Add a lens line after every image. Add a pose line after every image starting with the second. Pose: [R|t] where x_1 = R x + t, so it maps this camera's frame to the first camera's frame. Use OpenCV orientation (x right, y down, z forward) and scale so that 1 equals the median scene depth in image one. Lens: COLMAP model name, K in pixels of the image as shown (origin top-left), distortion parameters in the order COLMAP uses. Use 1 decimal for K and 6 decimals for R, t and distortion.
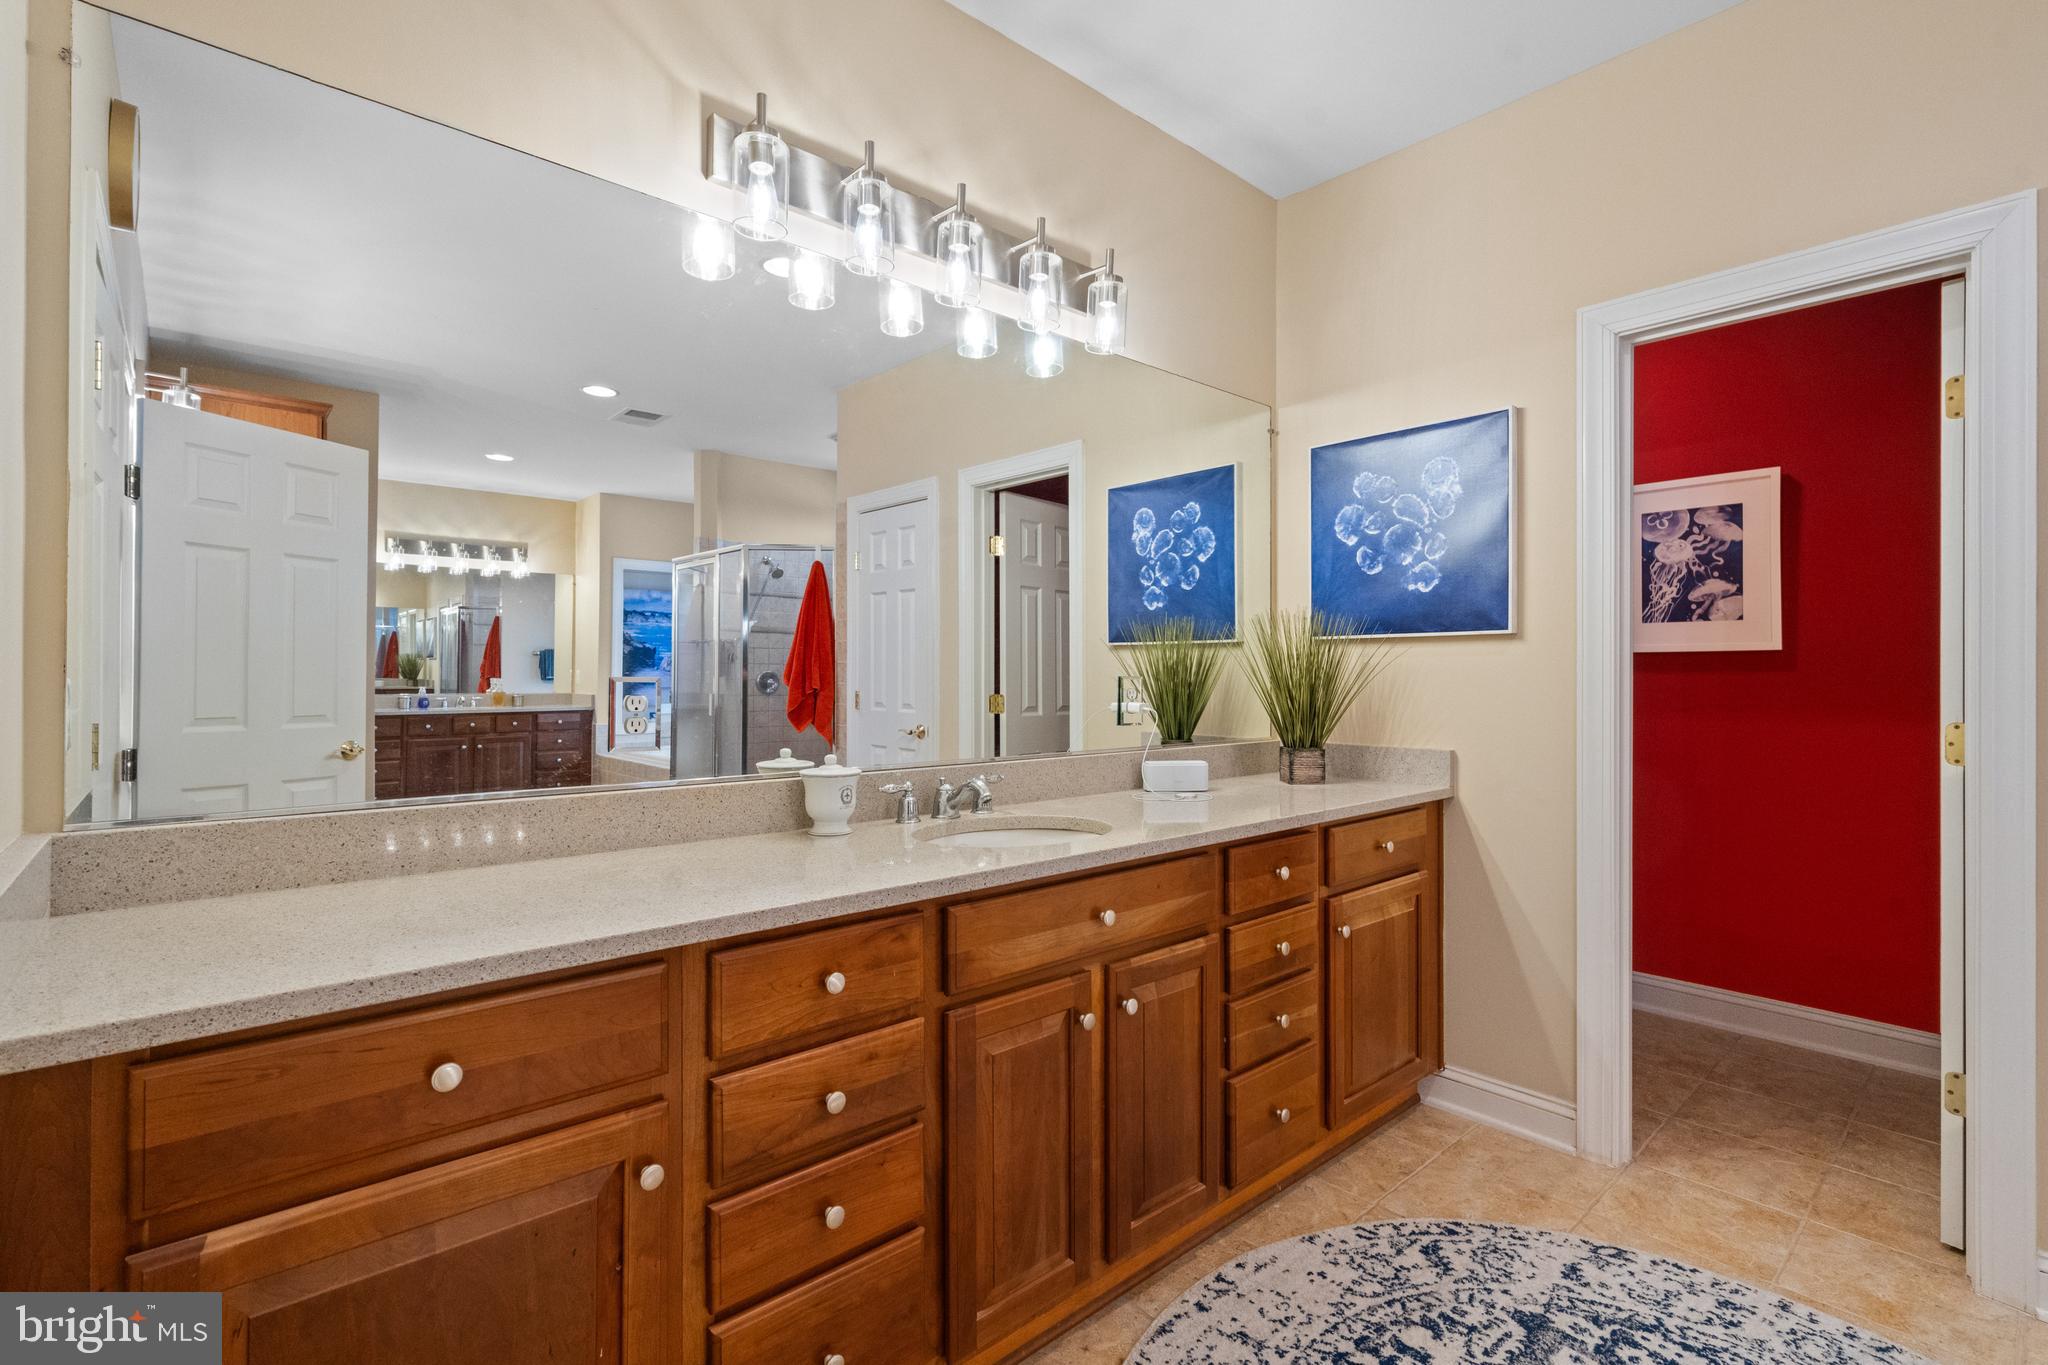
lens RADIAL K [[934.8, 0, 1028.1], [0, 934.8, 681.6], [0, 0, 1]] dist [-0.001365, -0.000363]
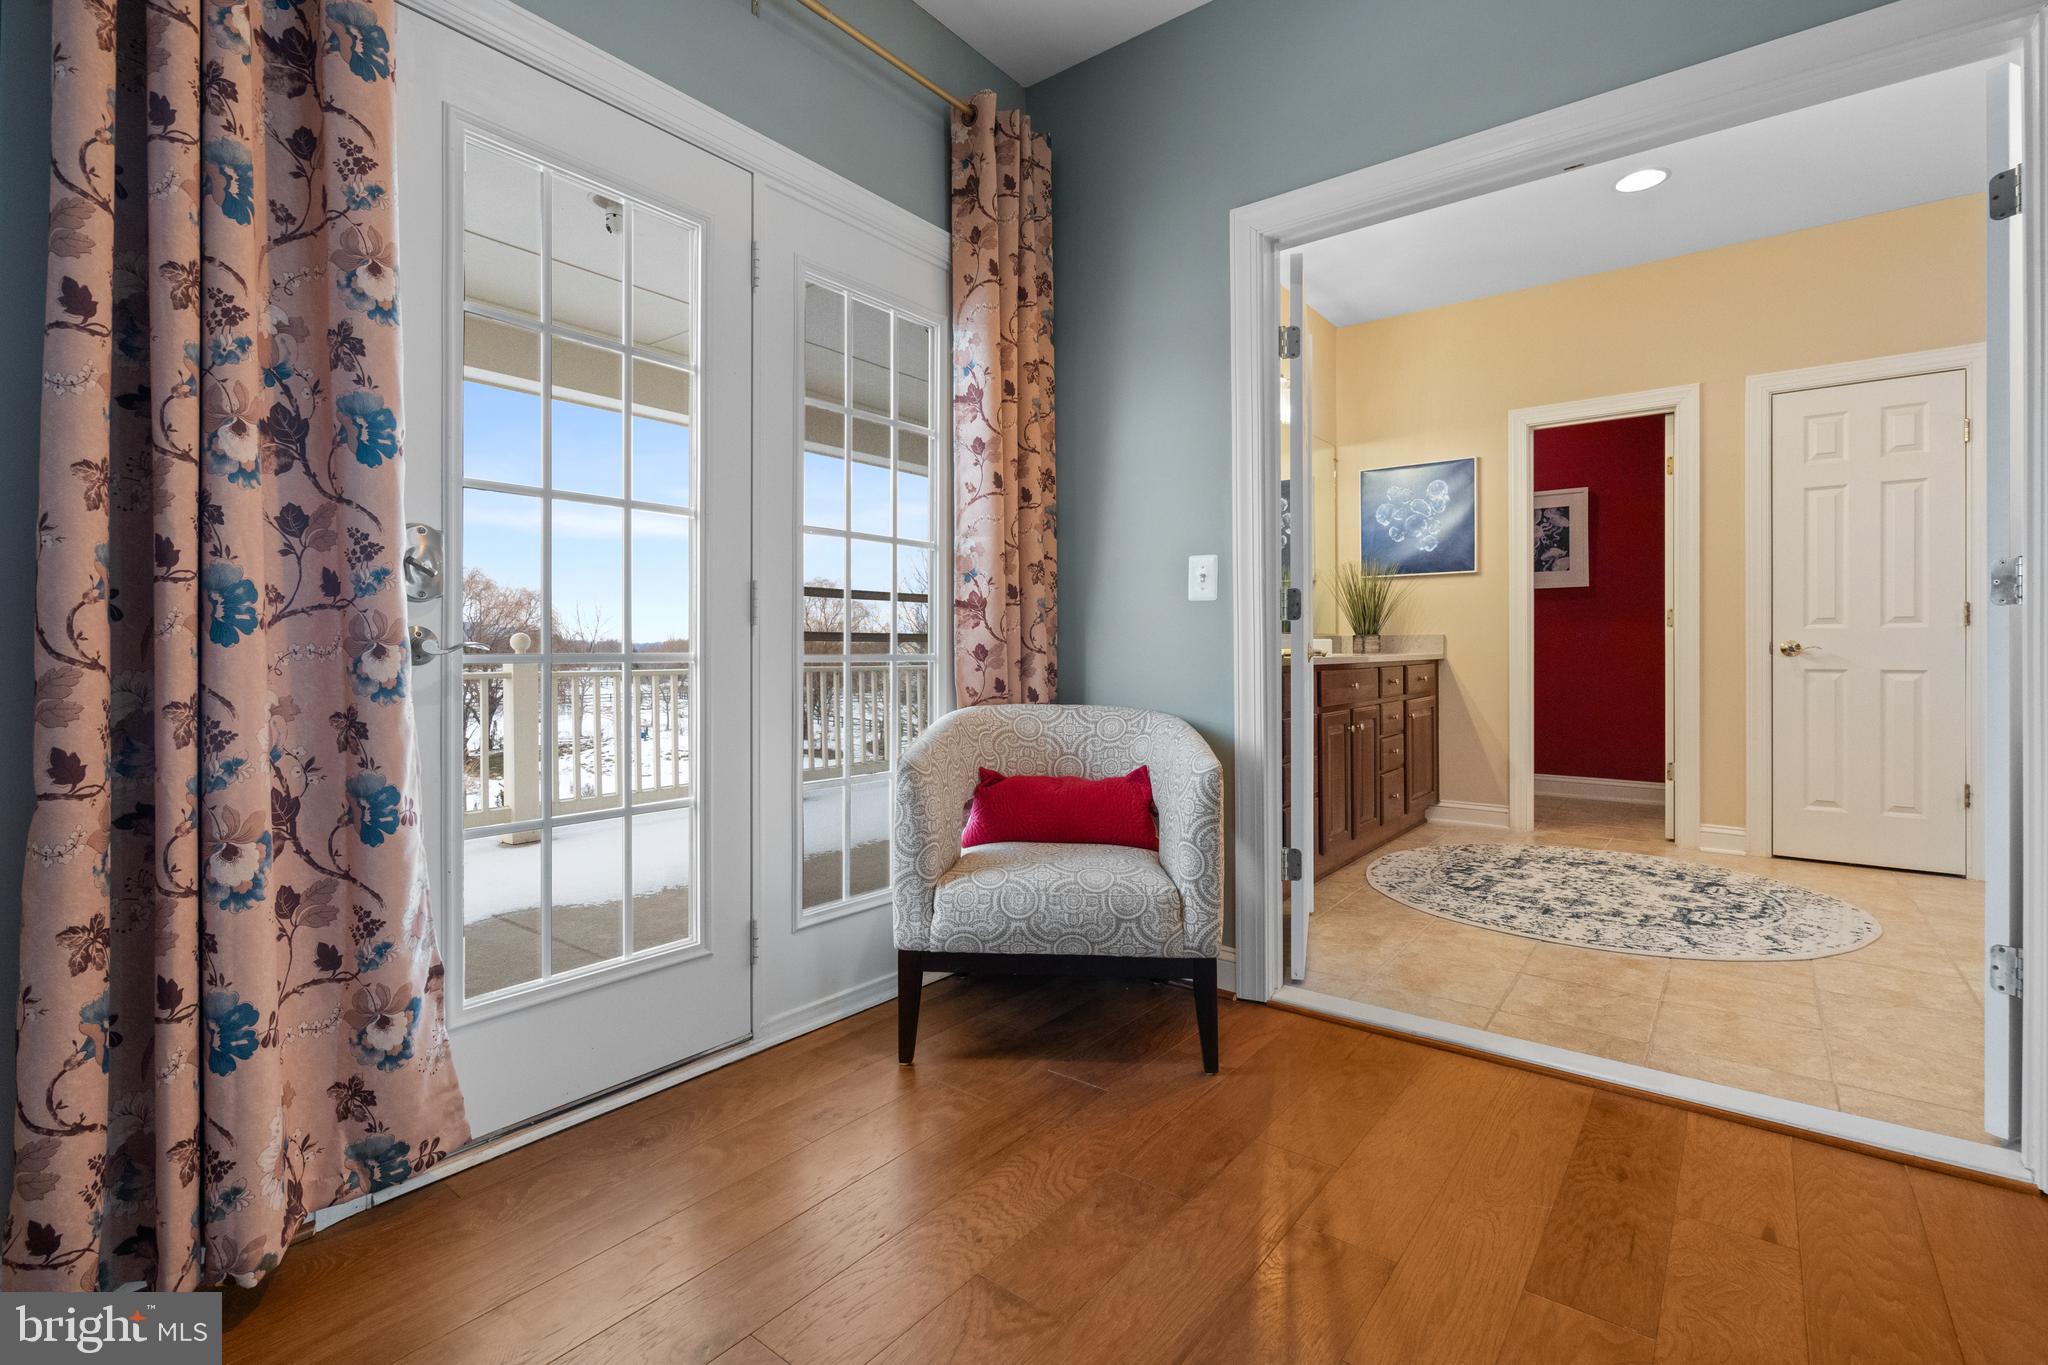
lens RADIAL K [[934.8, 0, 1025.1], [0, 934.8, 661.0], [0, 0, 1]] dist [-0.001365, -0.000363]
pose [[0.984945, -0.008379, 0.172664, -0.711764], [0.007299, 0.999950, 0.006893, 0.107688], [-0.172713, -0.005529, 0.984957, -0.727694]]
